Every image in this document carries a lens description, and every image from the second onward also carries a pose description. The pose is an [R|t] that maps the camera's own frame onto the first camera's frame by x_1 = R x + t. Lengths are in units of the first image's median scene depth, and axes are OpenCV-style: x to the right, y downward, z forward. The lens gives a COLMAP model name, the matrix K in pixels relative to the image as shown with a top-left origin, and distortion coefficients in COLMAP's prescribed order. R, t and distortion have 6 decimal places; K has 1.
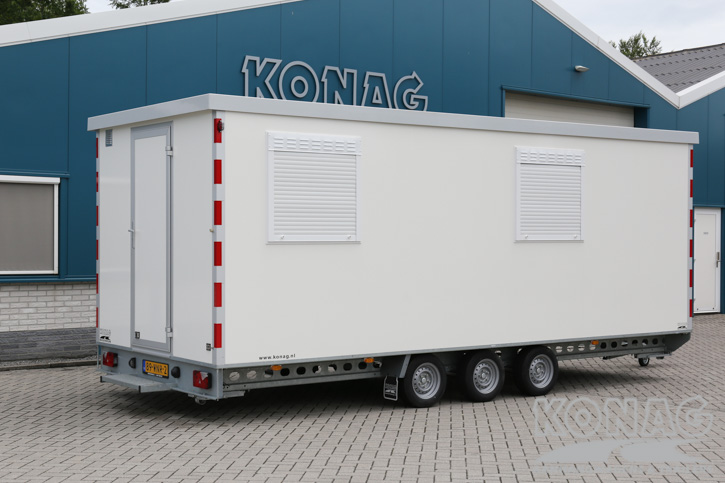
lens RADIAL K [[1137.1, 0, 362.5], [0, 1137.1, 241.5], [0, 0, 1]] dist [0.072596, 0.033280]
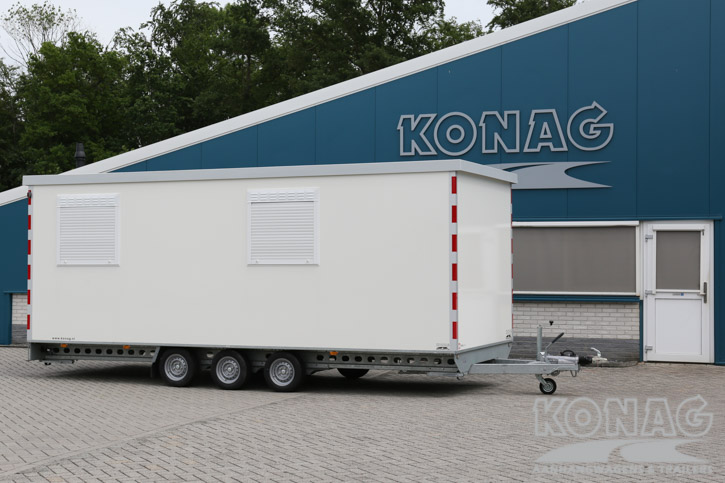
lens RADIAL K [[1159.4, 0, 362.5], [0, 1159.4, 241.5], [0, 0, 1]] dist [0.125567, -0.080252]
pose [[0.519575, -0.019598, -0.854200, 1.295466], [-0.004451, 0.999661, -0.025643, 0.006299], [0.854413, 0.017126, 0.519312, 0.439651]]
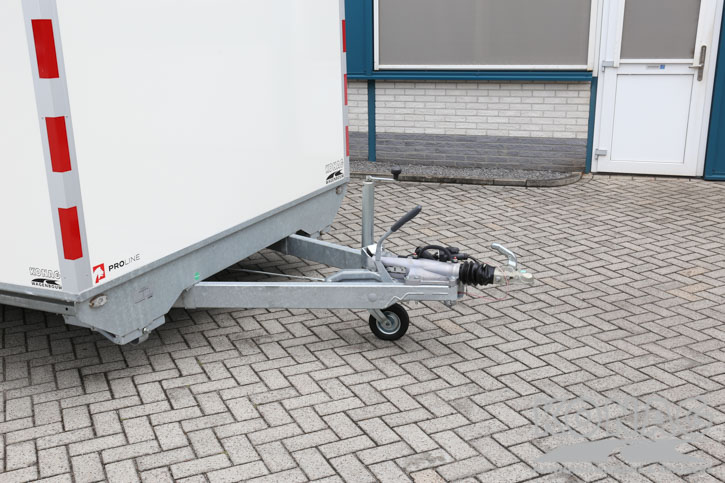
lens RADIAL K [[741.4, 0, 362.5], [0, 741.4, 241.5], [0, 0, 1]] dist [-0.054472, 0.151159]
pose [[0.500012, 0.227830, -0.835513, 0.581118], [0.017382, 0.961940, 0.272707, 0.003293], [0.865844, -0.150879, 0.477022, 1.107832]]
